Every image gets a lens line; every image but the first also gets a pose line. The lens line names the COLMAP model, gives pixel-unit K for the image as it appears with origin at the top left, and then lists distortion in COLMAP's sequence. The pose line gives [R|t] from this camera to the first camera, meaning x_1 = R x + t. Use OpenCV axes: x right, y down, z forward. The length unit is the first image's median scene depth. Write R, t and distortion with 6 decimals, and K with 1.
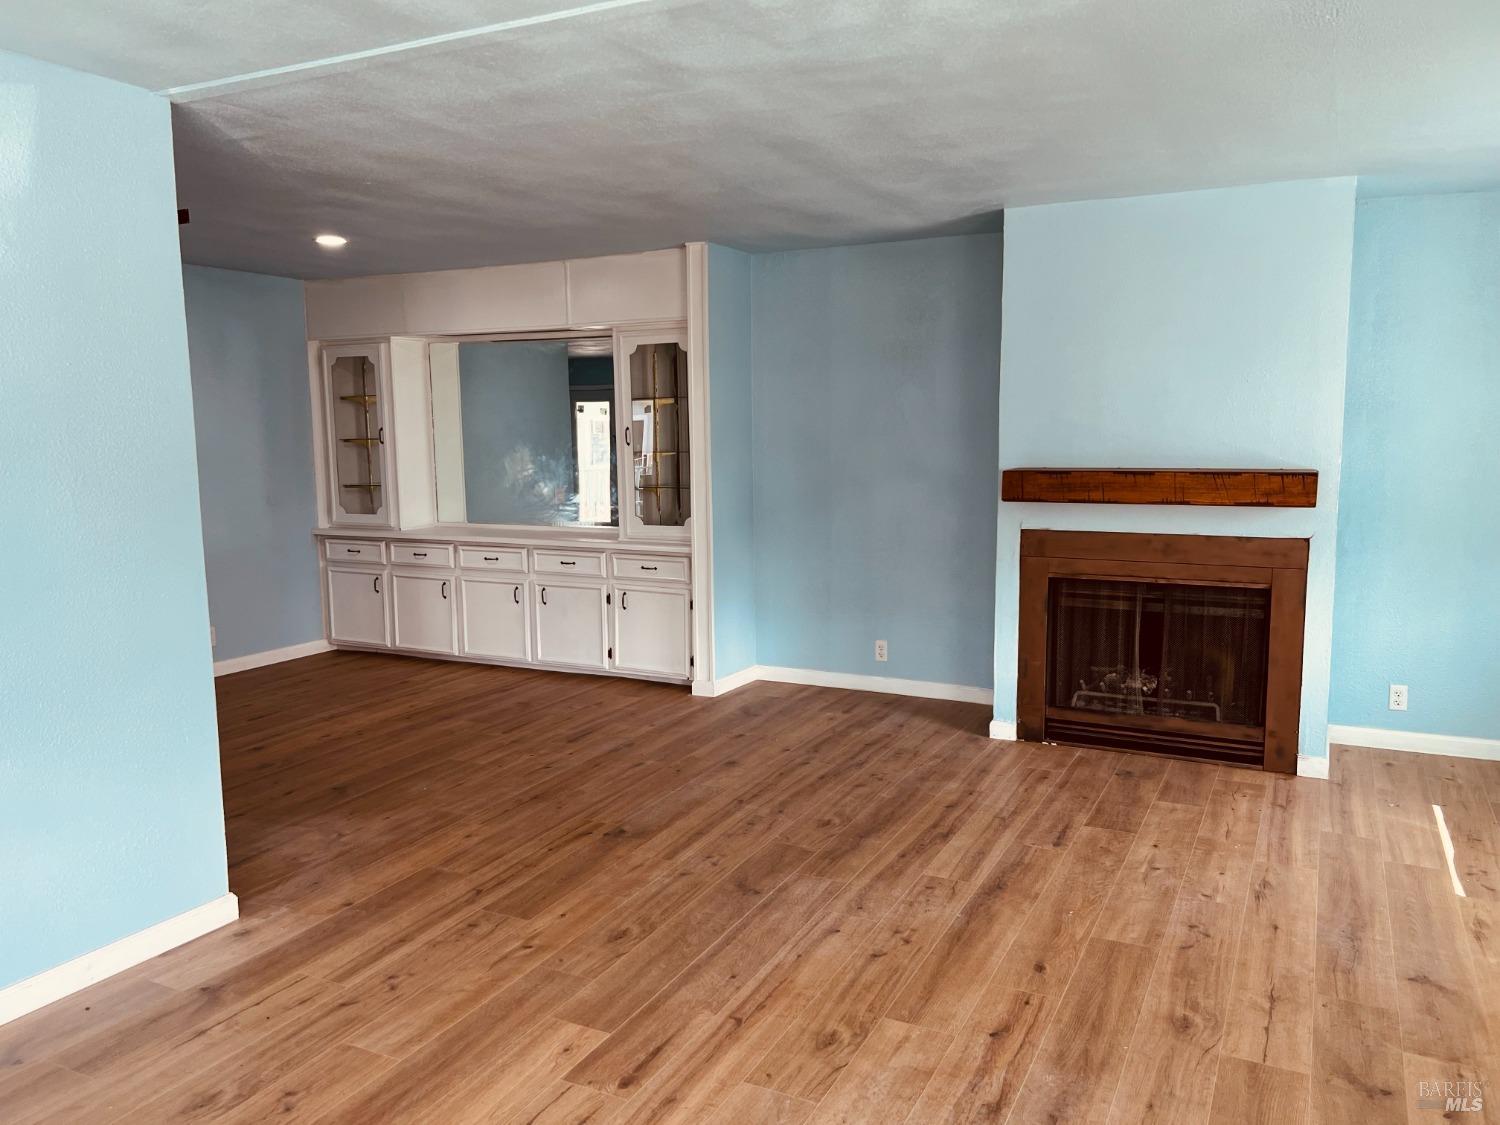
lens RADIAL K [[1139.5, 0, 750.0], [0, 1139.5, 562.5], [0, 0, 1]] dist [-0.030151, -0.000259]
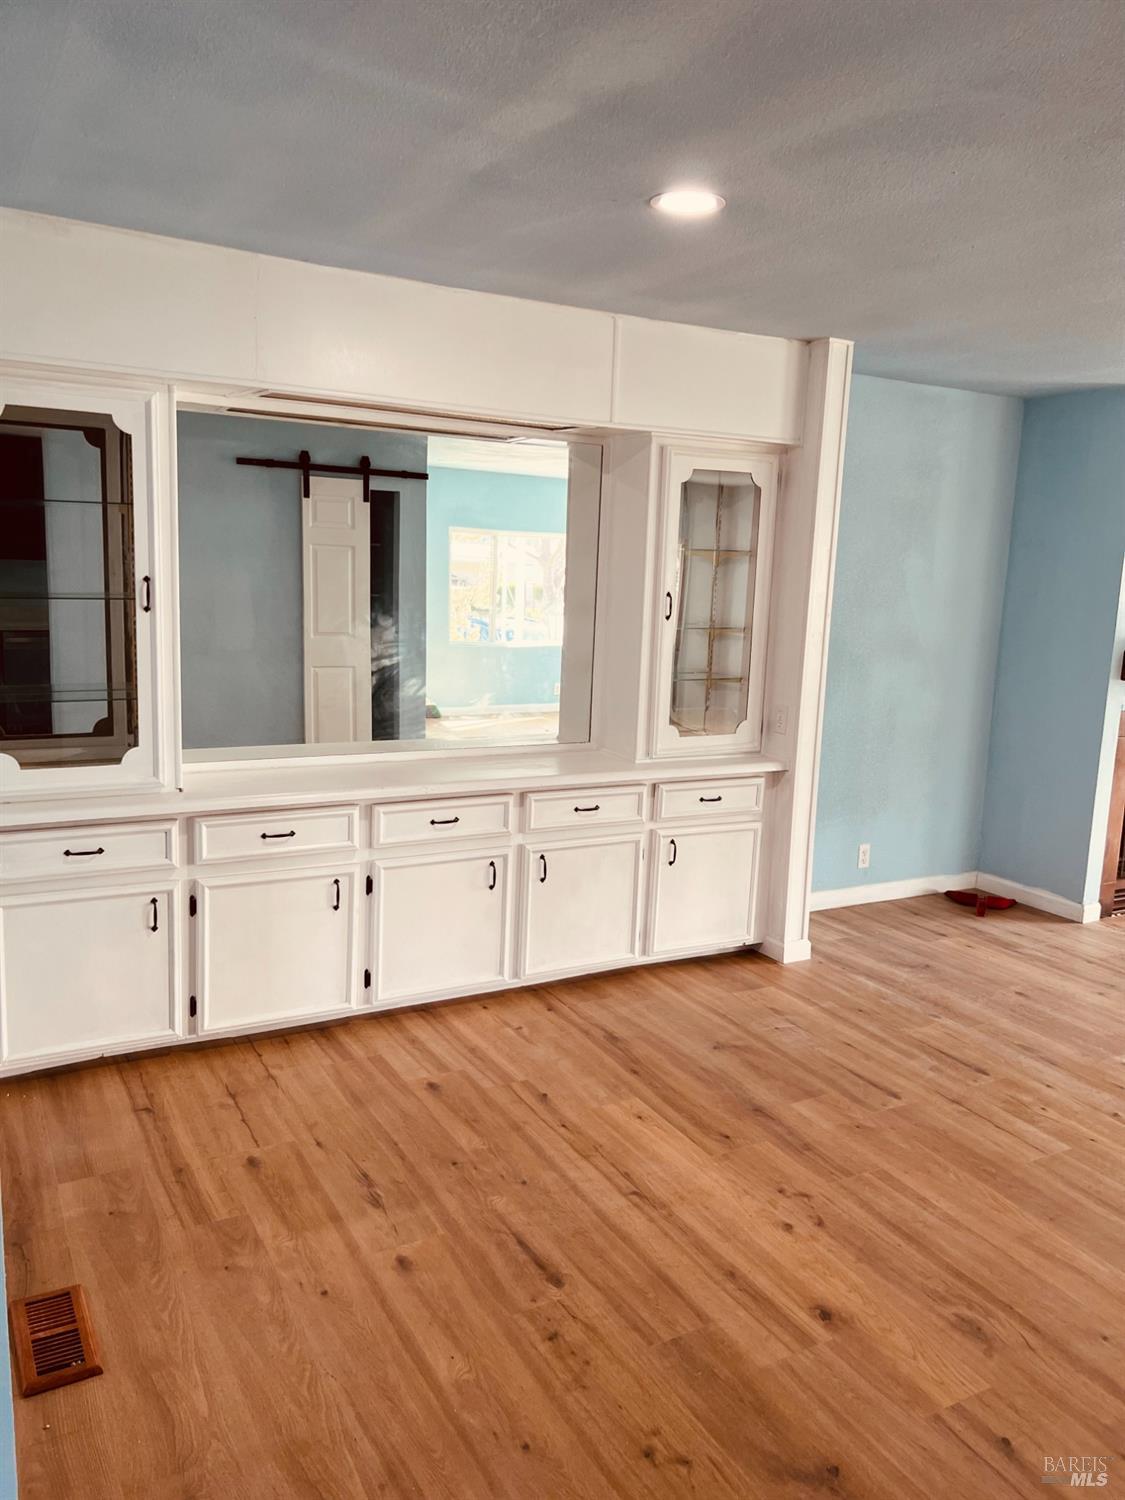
lens RADIAL K [[1139.5, 0, 562.5], [0, 1139.5, 750.0], [0, 0, 1]] dist [-0.030151, -0.000259]
pose [[0.565618, -0.107942, 0.817573, -0.778927], [0.046995, 0.994005, 0.098723, -0.108345], [-0.823327, -0.017417, 0.567300, 0.758866]]
